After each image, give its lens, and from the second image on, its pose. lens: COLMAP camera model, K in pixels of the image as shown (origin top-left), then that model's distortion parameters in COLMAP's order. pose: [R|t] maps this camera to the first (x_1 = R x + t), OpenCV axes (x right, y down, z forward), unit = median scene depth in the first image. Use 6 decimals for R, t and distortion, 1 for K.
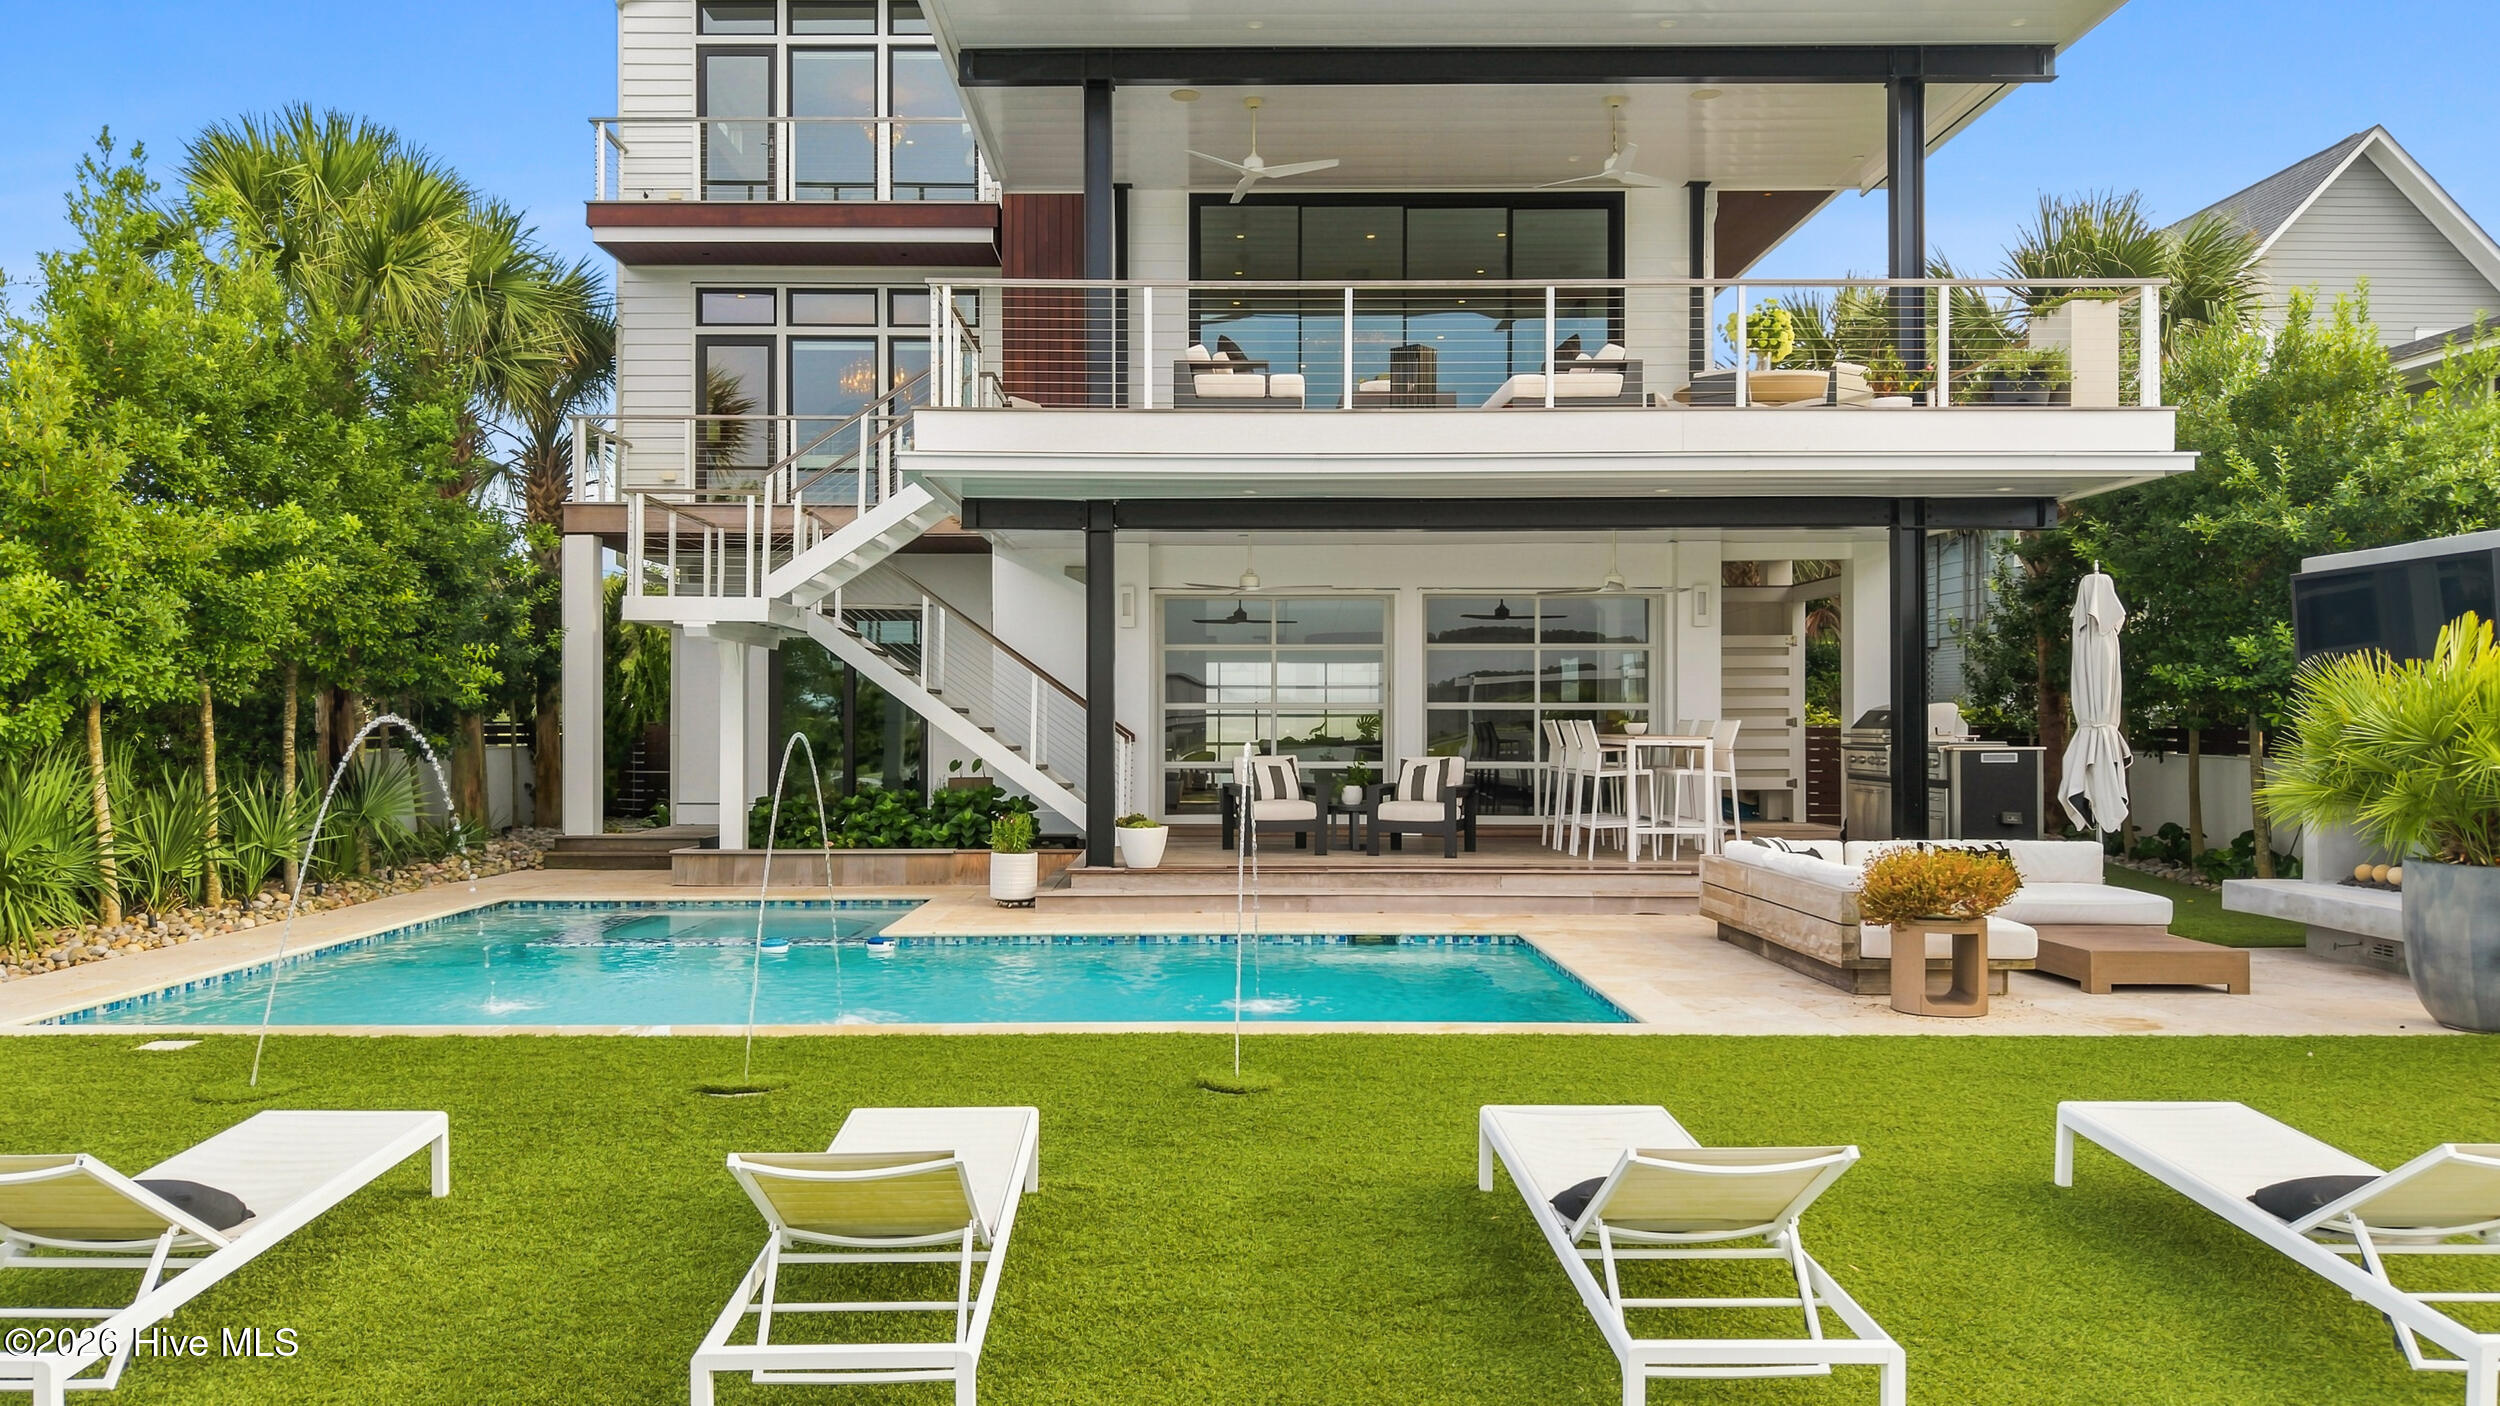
lens RADIAL K [[1677.9, 0, 1205.6], [0, 1677.9, 715.9], [0, 0, 1]] dist [0.003476, 0.000102]
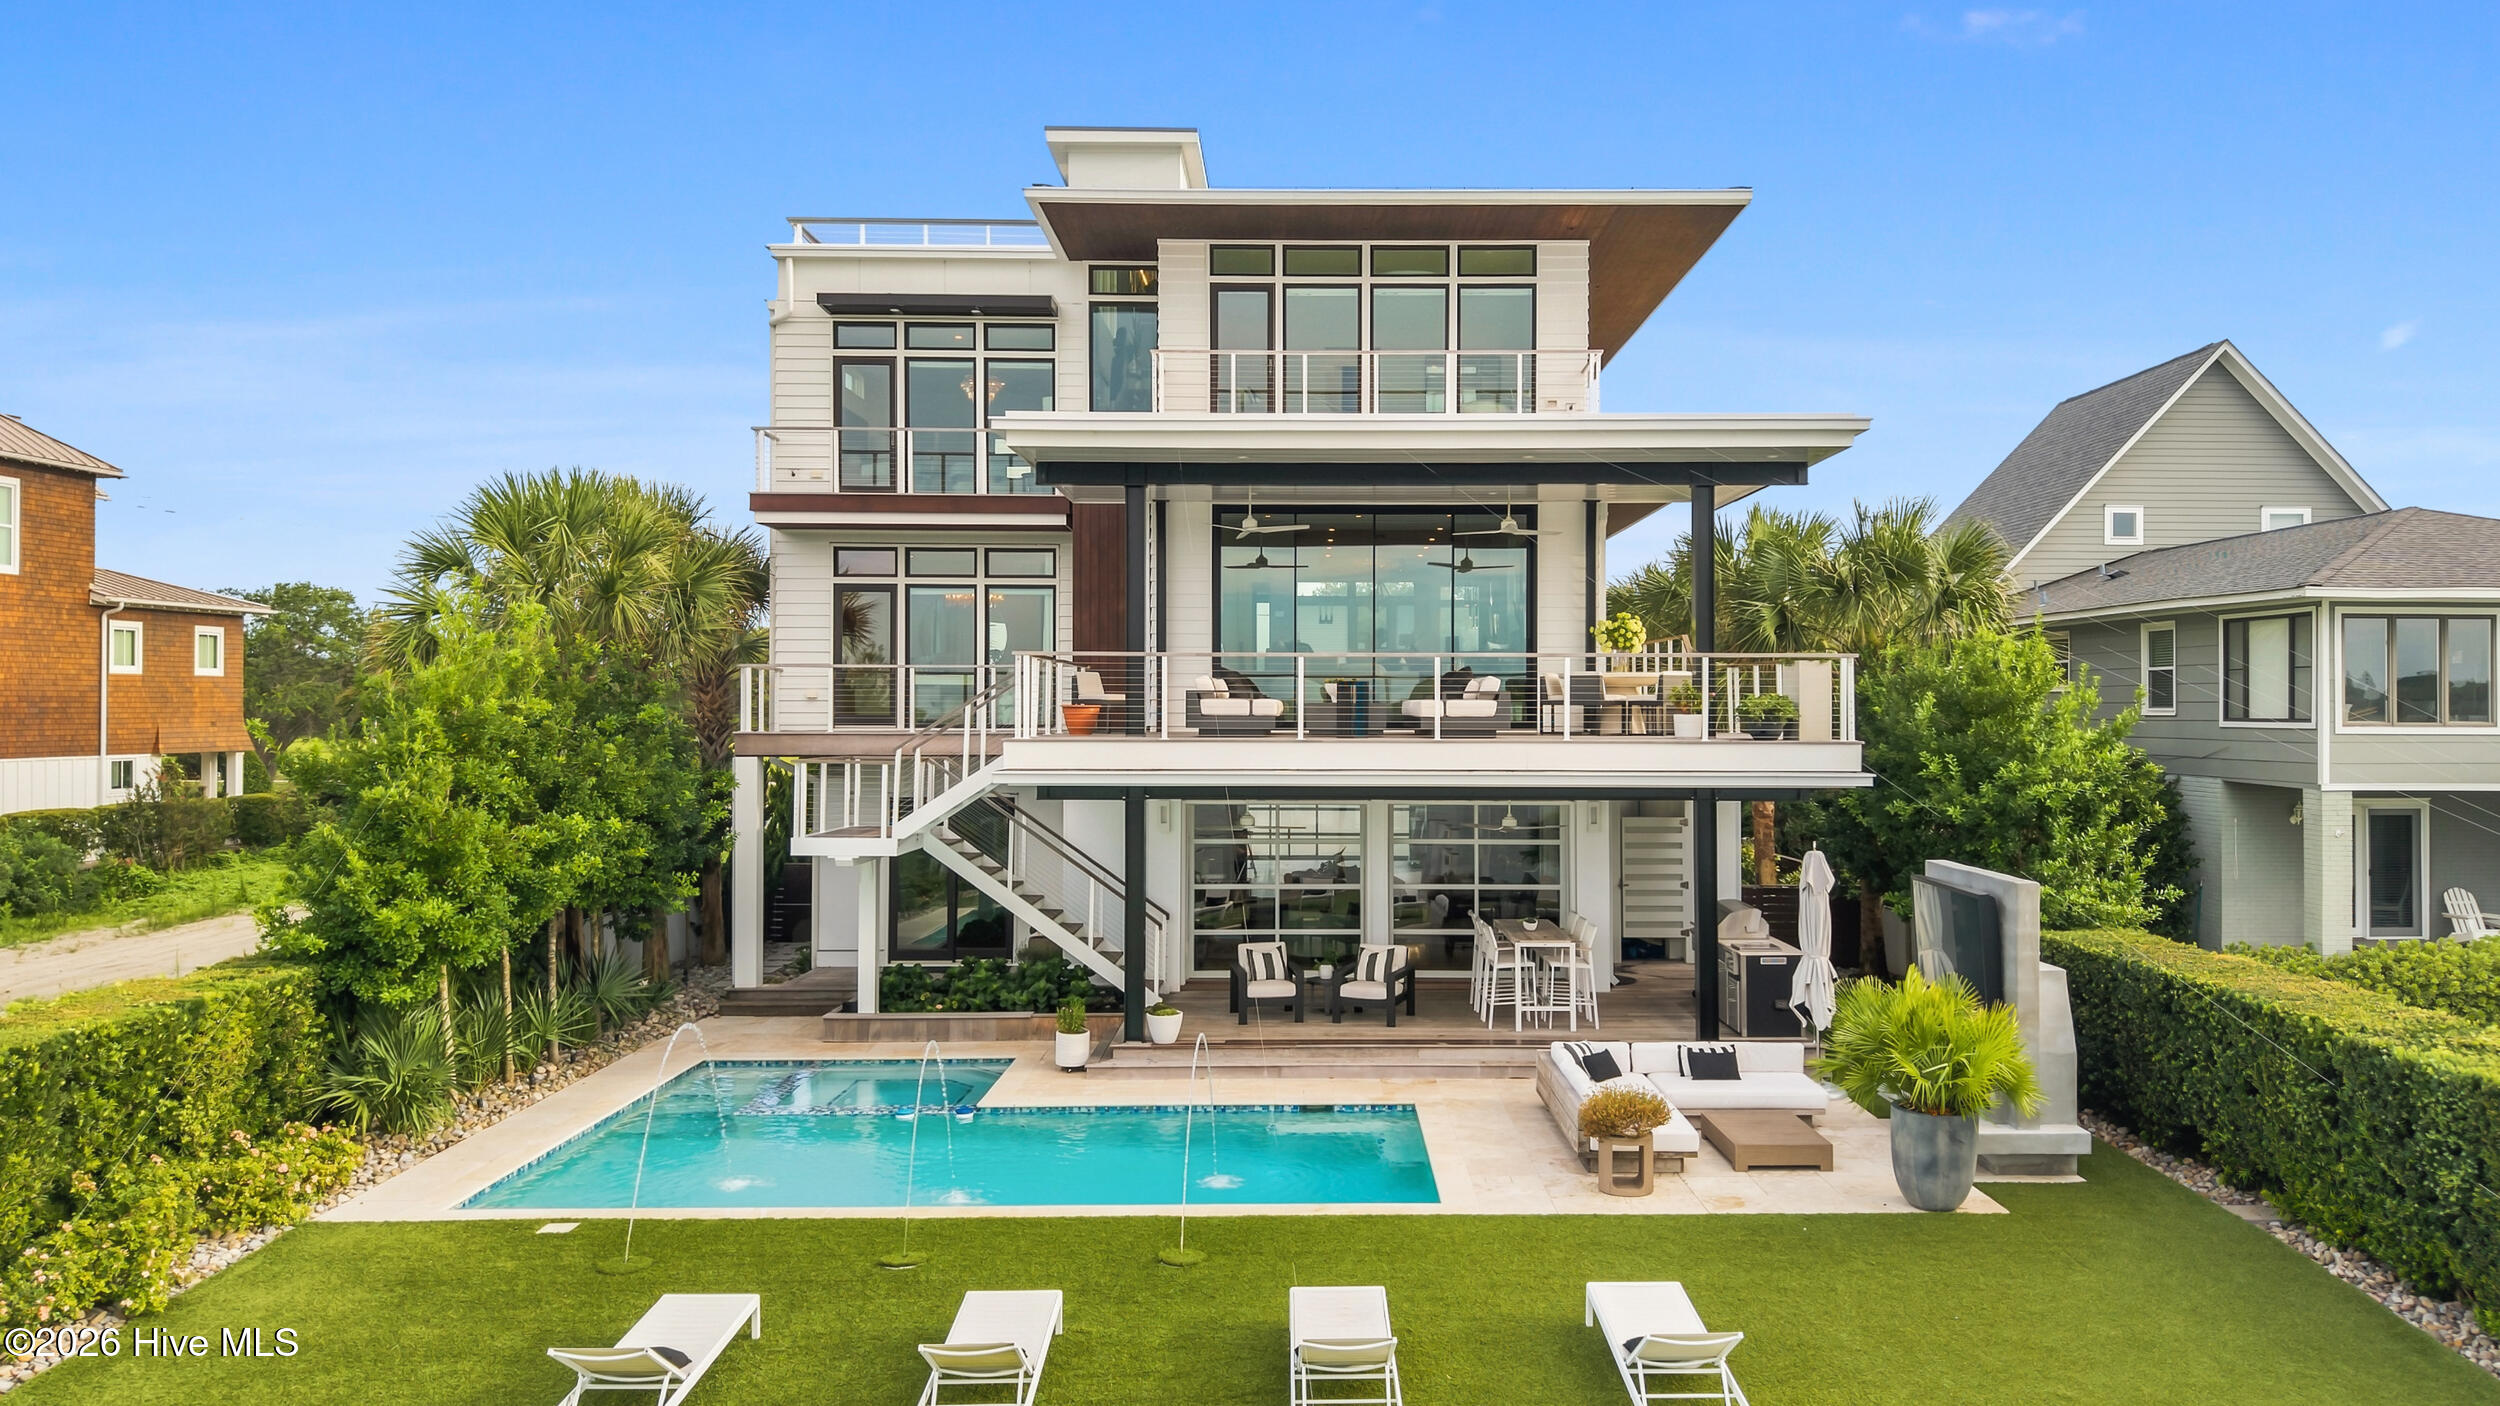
lens RADIAL K [[1690.0, 0, 1333.7], [0, 1690.0, 693.6], [0, 0, 1]] dist [0.000622, 0.000409]
pose [[0.999808, 0.000977, 0.019559, 0.076633], [-0.000863, 0.999983, -0.005797, -0.194956], [-0.019564, 0.005779, 0.999792, -0.423488]]
